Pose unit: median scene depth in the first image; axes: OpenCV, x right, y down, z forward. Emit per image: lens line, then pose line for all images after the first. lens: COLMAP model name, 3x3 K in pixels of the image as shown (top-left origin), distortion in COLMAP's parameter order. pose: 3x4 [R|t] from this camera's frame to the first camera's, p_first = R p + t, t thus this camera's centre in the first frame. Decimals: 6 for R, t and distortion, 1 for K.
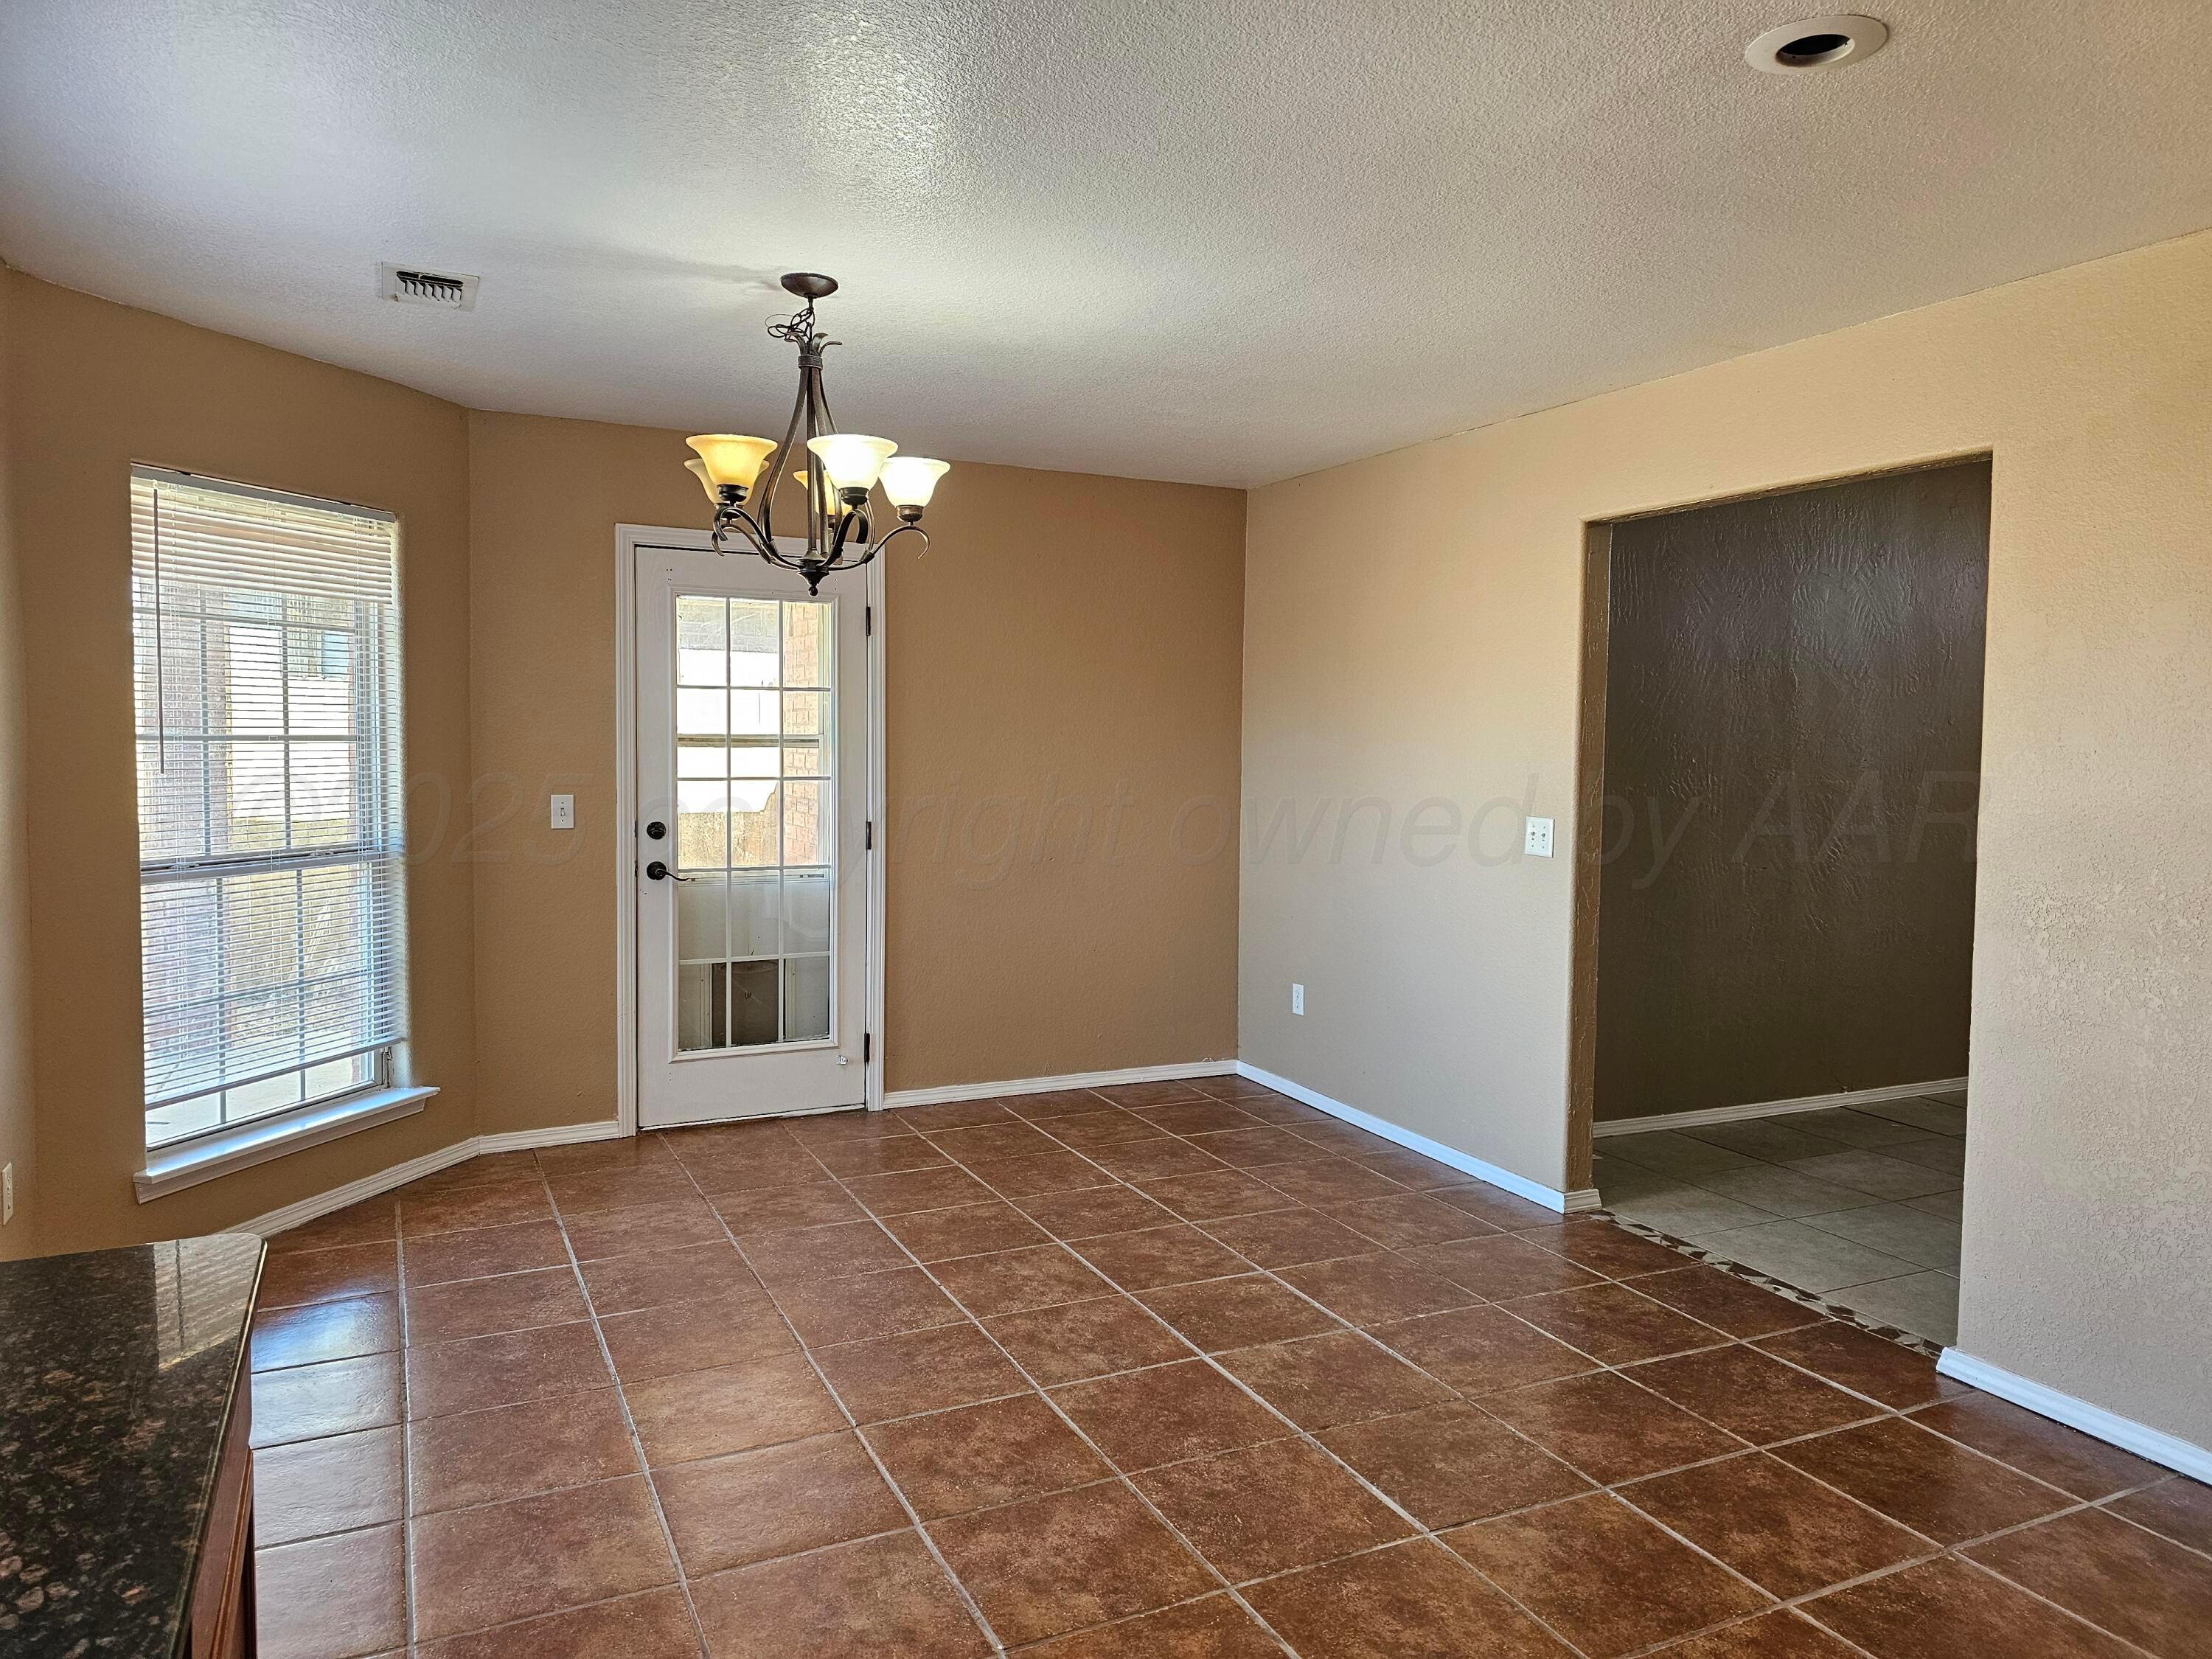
lens RADIAL K [[1519.7, 0, 1119.3], [0, 1519.7, 810.7], [0, 0, 1]] dist [0.141247, -0.117636]
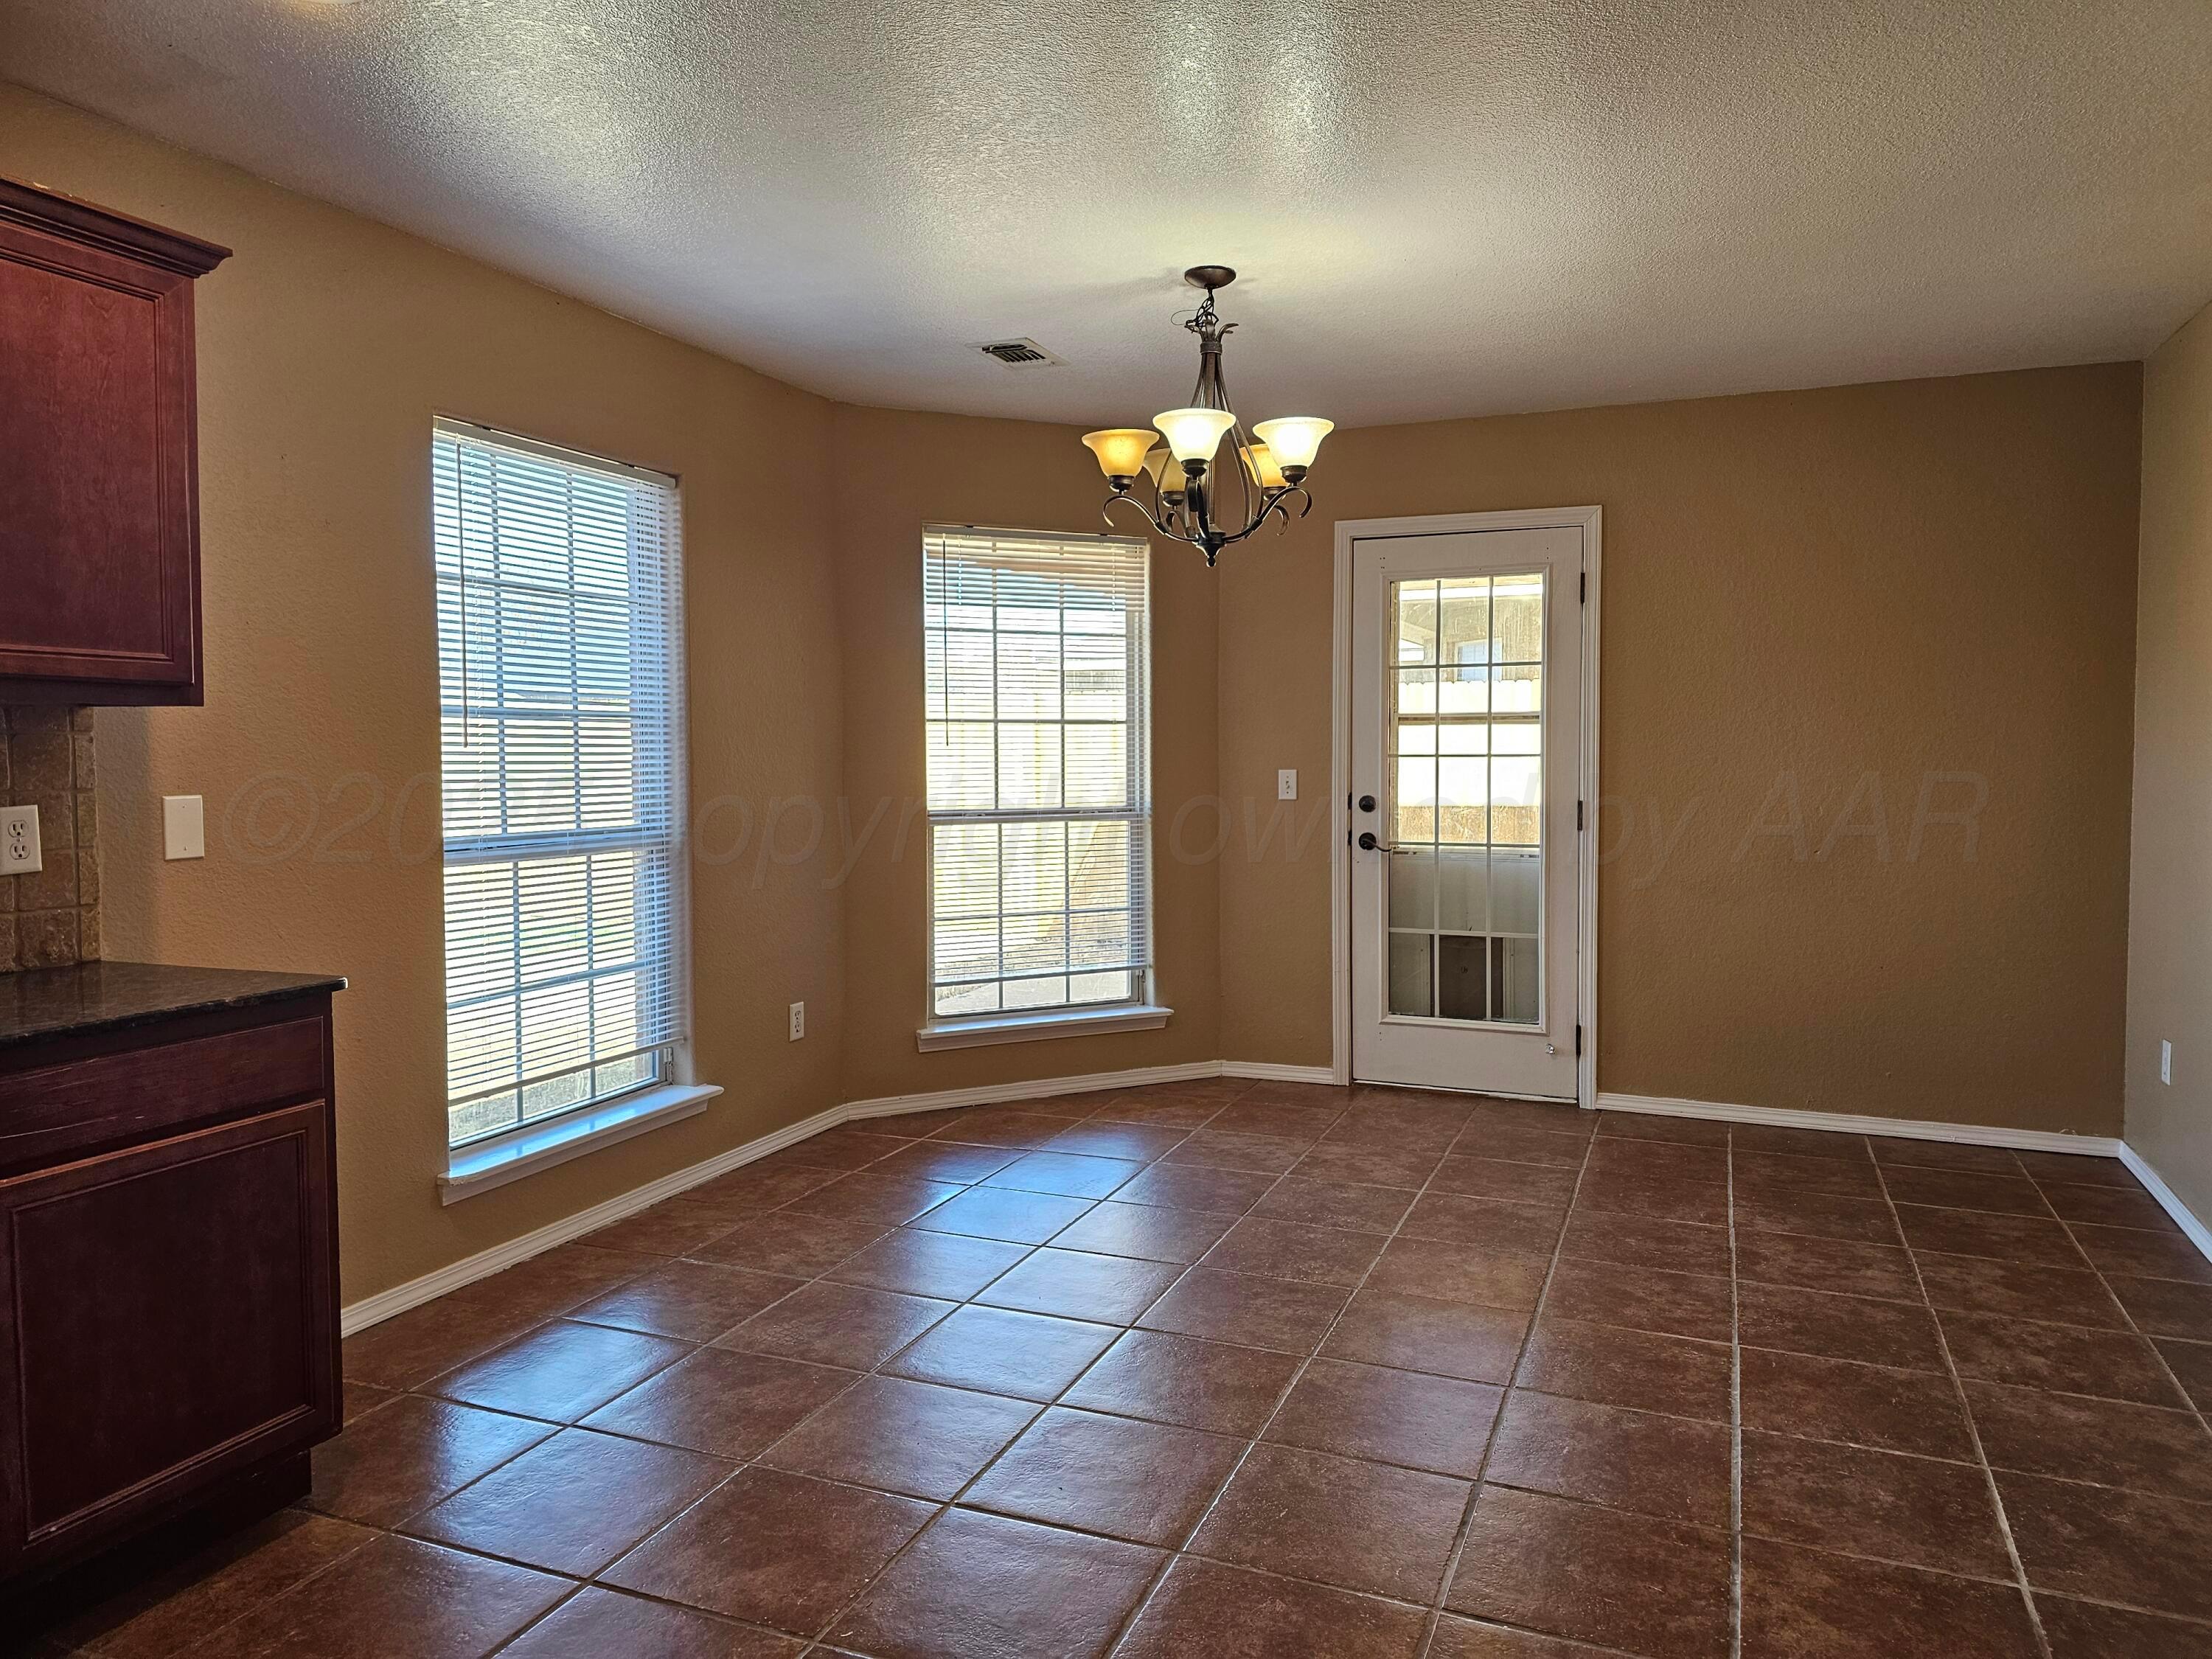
lens RADIAL K [[1519.7, 0, 1119.3], [0, 1519.7, 810.7], [0, 0, 1]] dist [0.141247, -0.117636]
pose [[0.677566, 0.020331, -0.735180, 0.382545], [-0.027388, 0.999622, 0.002403, 0.021022], [0.734951, 0.018507, 0.677867, 0.162122]]
